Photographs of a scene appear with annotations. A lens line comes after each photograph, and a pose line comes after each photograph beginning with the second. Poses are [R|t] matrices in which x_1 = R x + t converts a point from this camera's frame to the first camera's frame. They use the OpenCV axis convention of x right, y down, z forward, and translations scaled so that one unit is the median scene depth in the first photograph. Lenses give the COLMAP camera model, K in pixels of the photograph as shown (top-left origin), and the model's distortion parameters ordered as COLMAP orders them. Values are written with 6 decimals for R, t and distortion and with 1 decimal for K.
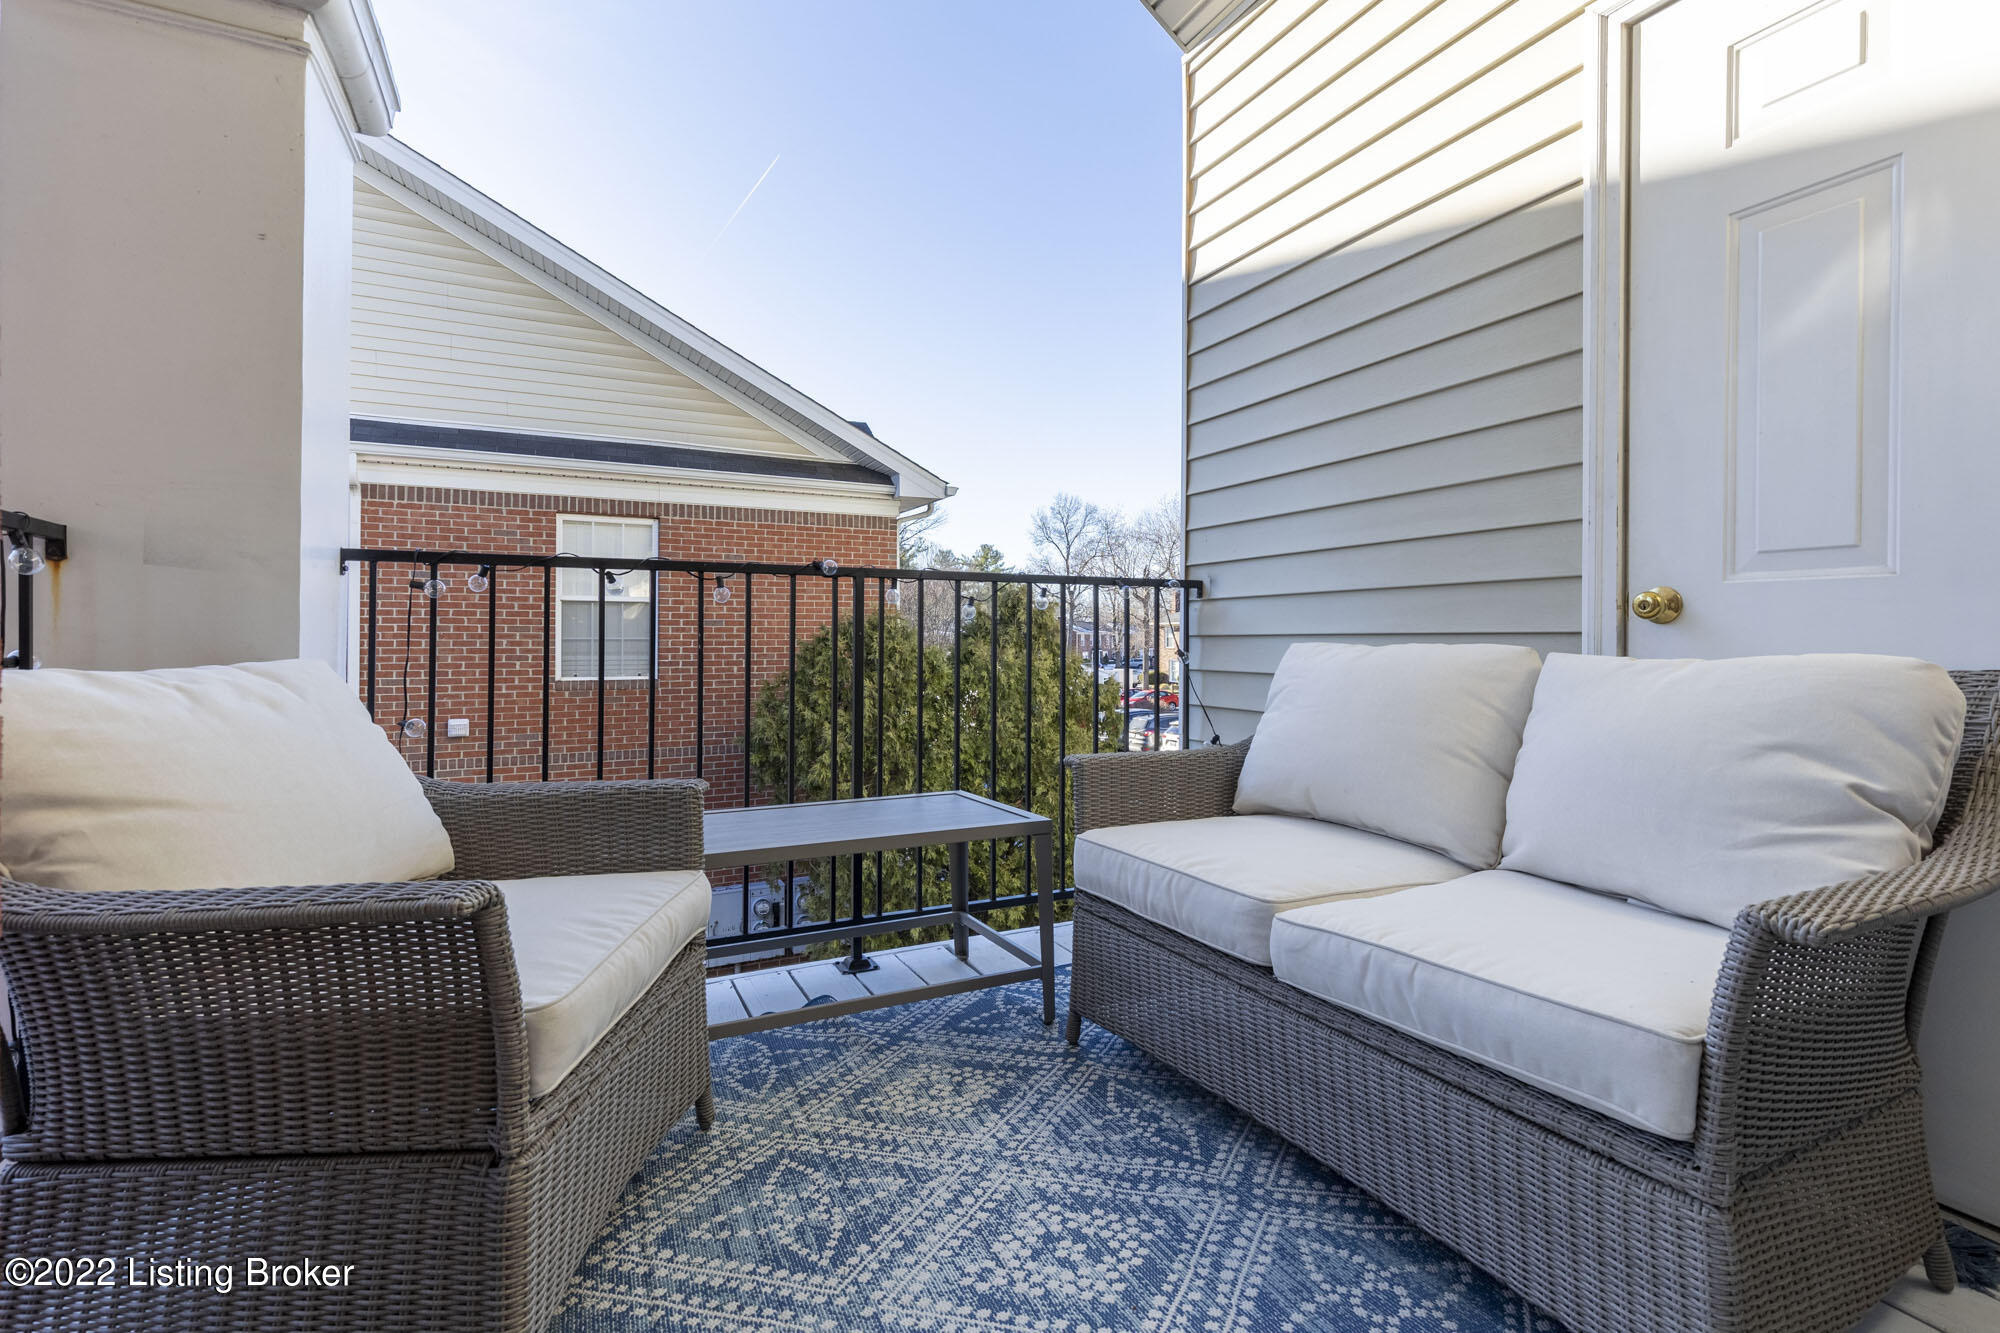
lens RADIAL K [[921.3, 0, 995.9], [0, 921.3, 641.3], [0, 0, 1]] dist [0.002826, 0.000256]
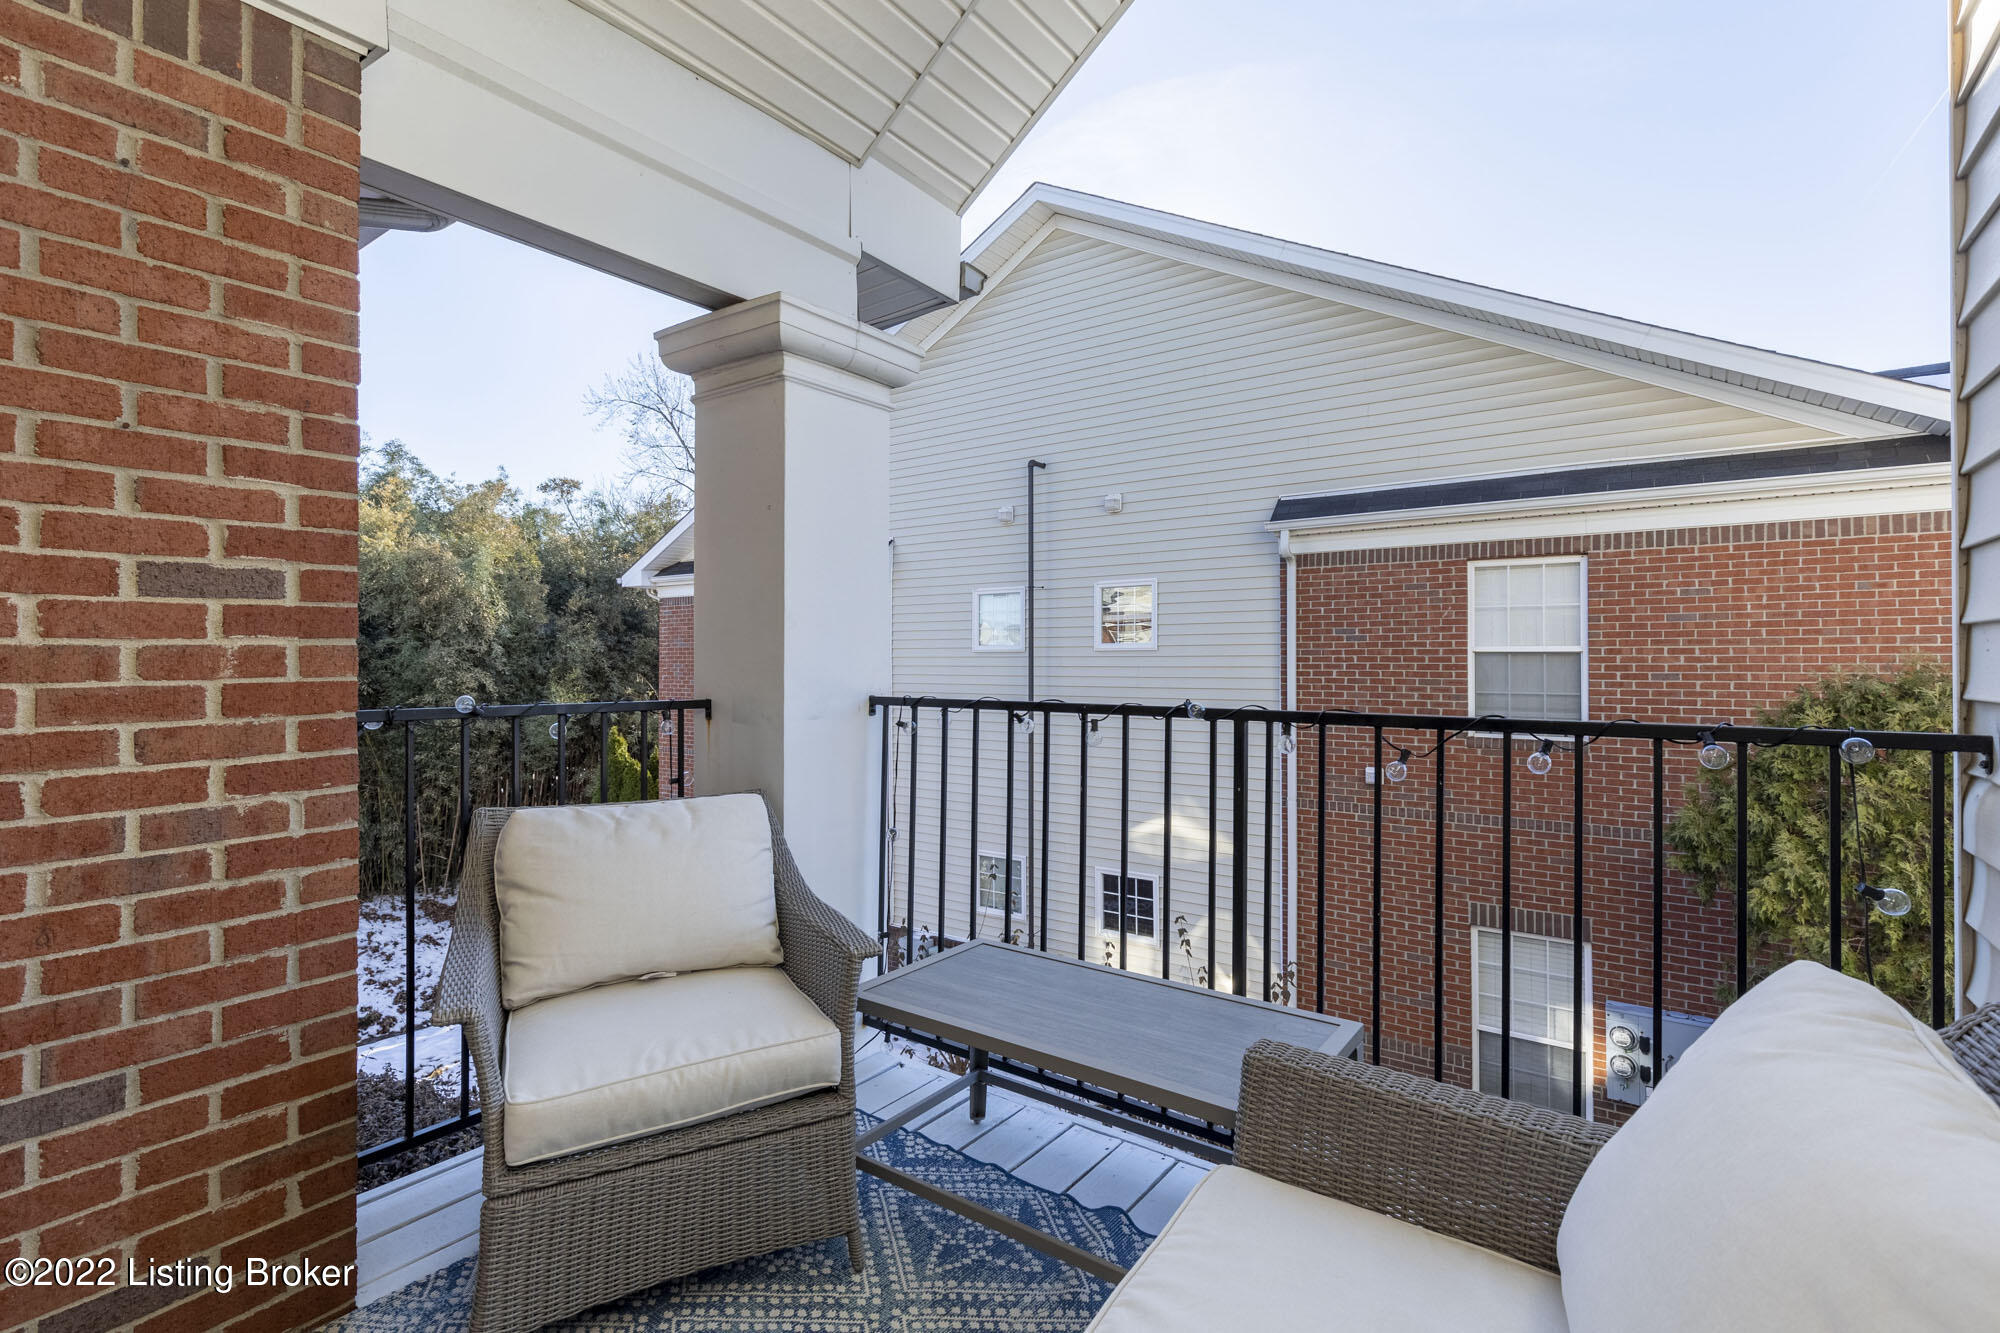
lens RADIAL K [[921.3, 0, 995.9], [0, 921.3, 641.3], [0, 0, 1]] dist [0.002826, 0.000256]
pose [[0.461027, -0.017451, -0.887214, 0.147920], [0.000300, 0.999810, -0.019510, -0.038042], [0.887386, 0.008728, 0.460944, 0.128626]]
